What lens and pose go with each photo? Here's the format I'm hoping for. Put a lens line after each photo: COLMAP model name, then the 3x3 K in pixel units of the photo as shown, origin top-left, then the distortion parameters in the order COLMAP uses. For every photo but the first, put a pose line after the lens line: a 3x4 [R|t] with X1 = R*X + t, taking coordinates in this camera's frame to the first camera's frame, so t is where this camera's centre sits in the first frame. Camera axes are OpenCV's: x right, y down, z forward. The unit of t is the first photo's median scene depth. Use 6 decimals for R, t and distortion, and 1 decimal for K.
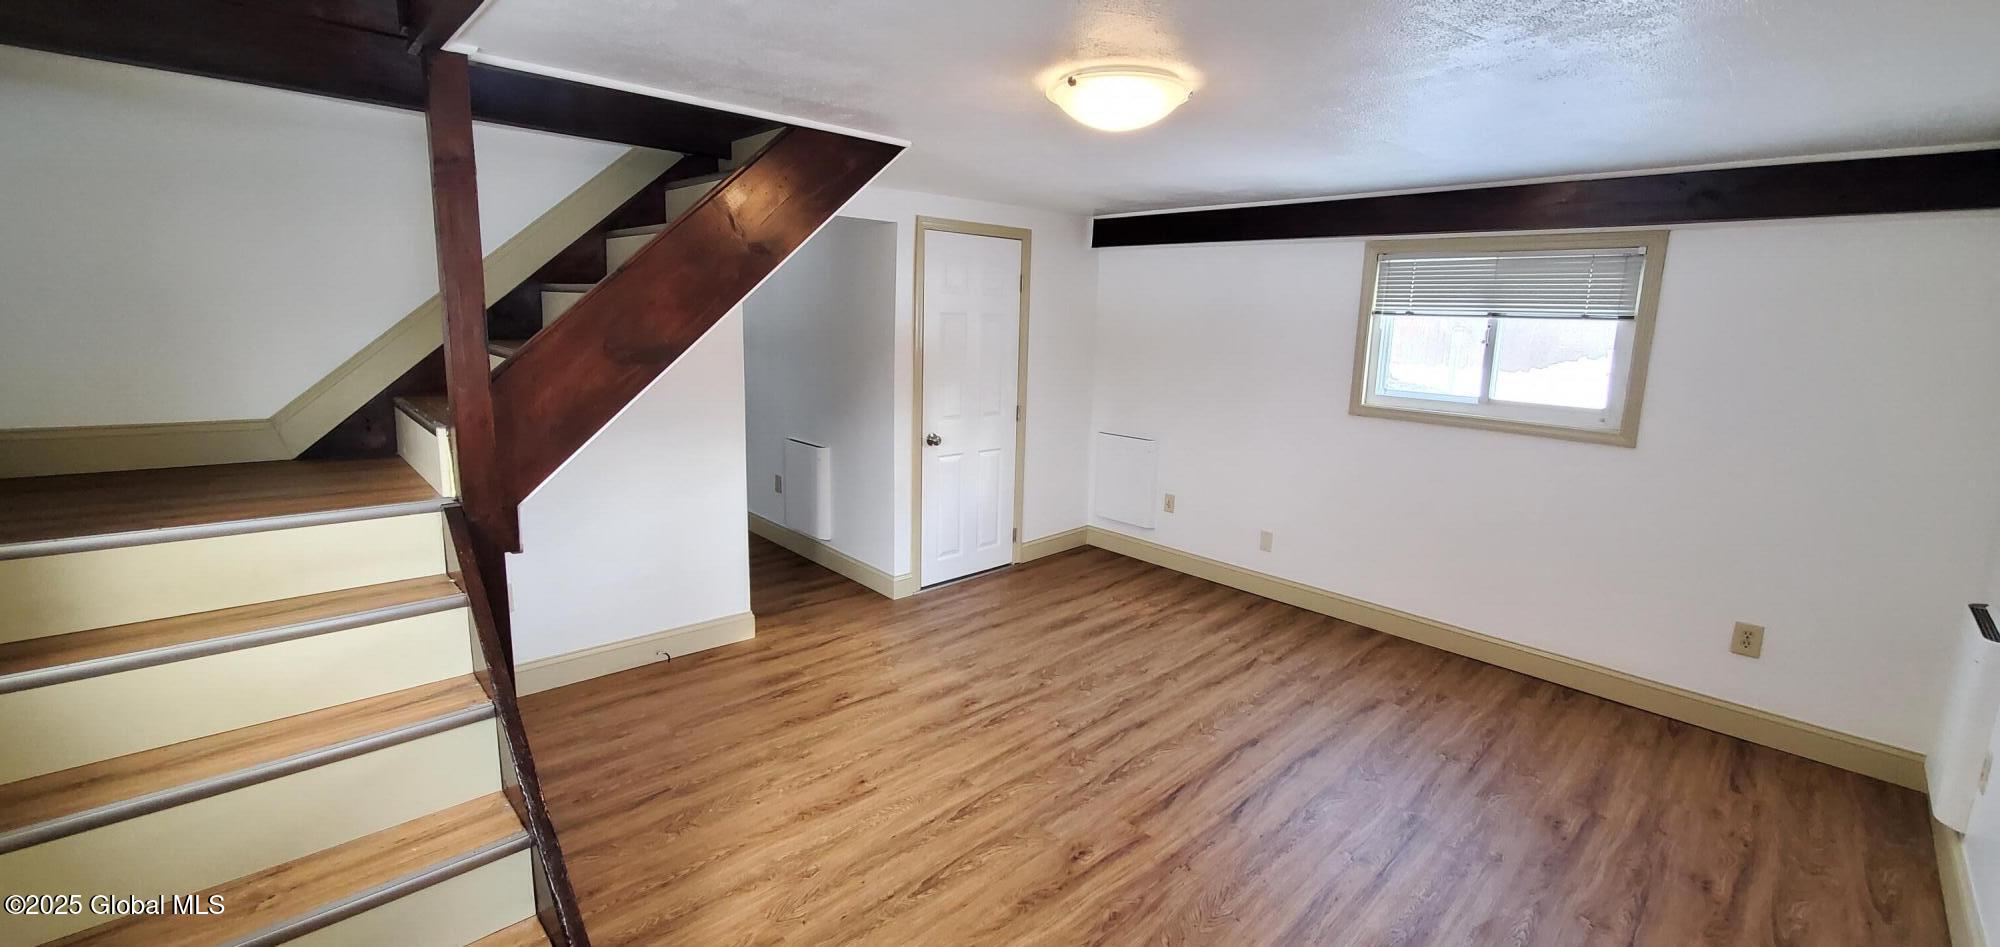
lens RADIAL K [[796.8, 0, 1002.1], [0, 796.8, 453.7], [0, 0, 1]] dist [-0.005908, -0.000754]
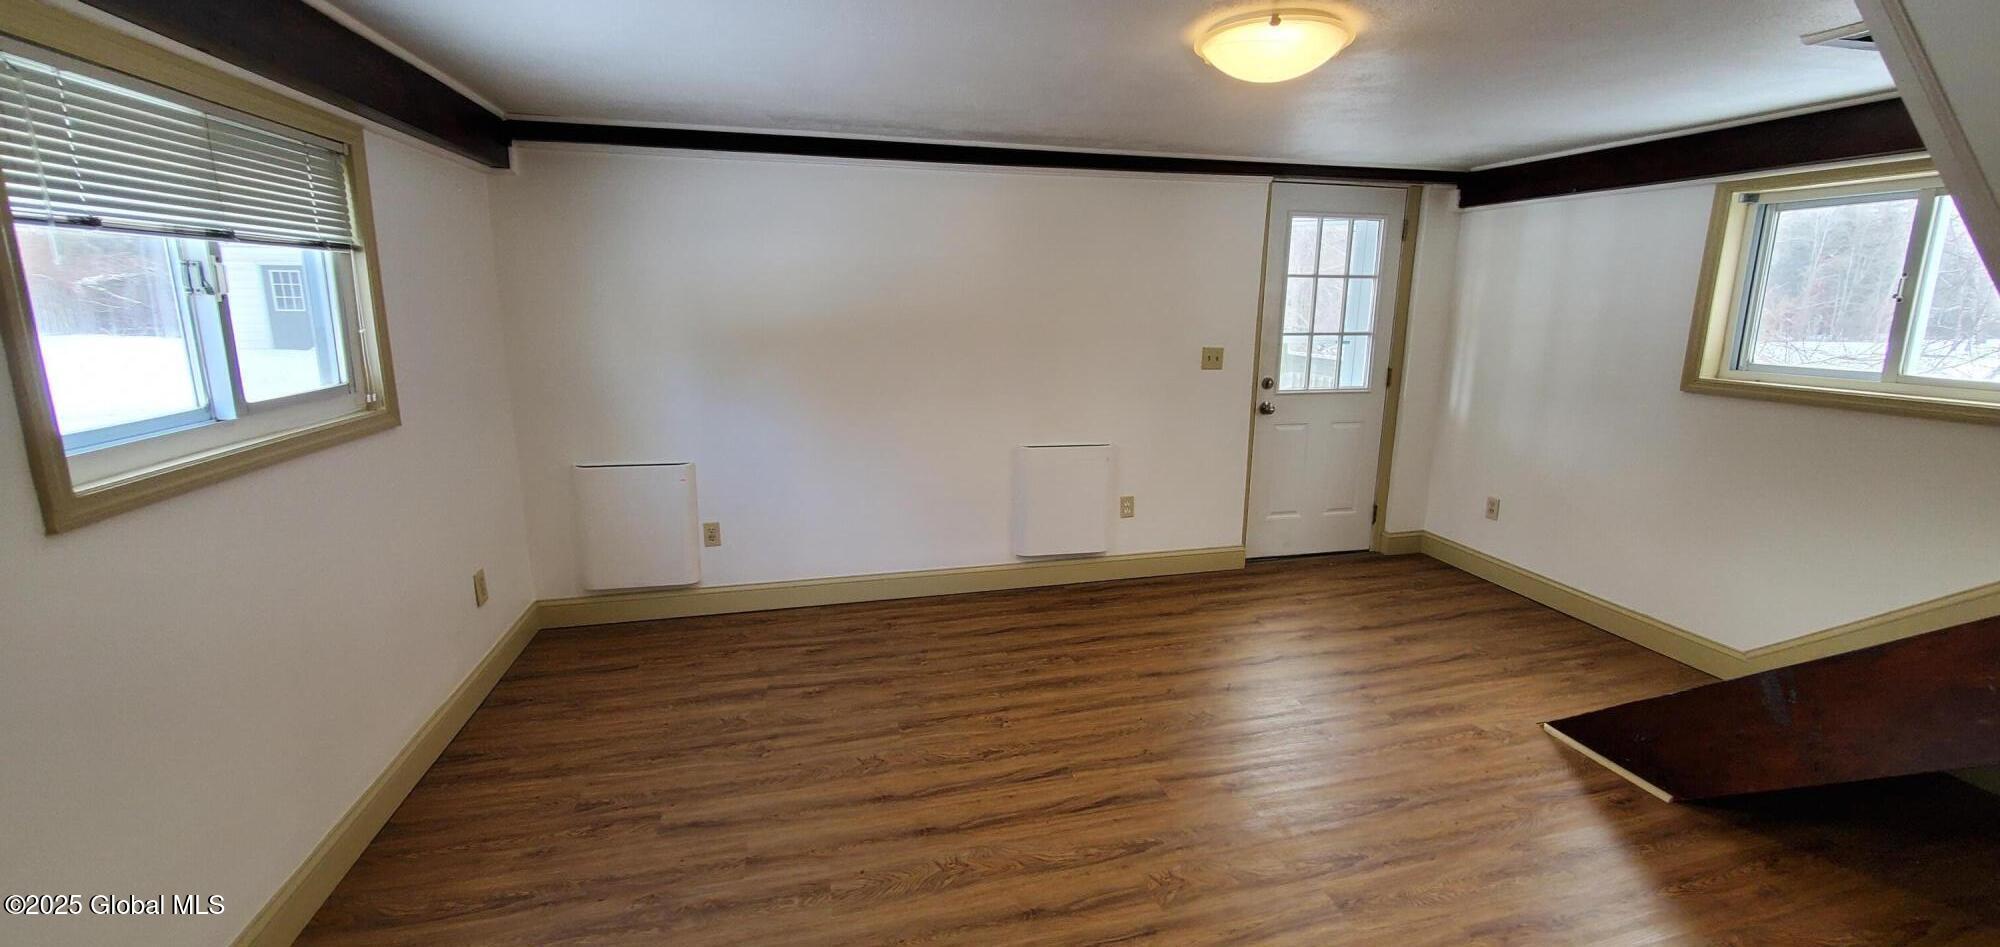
lens RADIAL K [[796.8, 0, 1002.1], [0, 796.8, 453.7], [0, 0, 1]] dist [-0.005908, -0.000754]
pose [[-0.869708, -0.135097, 0.474718, -0.061715], [0.048034, 0.934078, 0.353823, -0.244525], [-0.491224, 0.330525, -0.805886, 1.477110]]
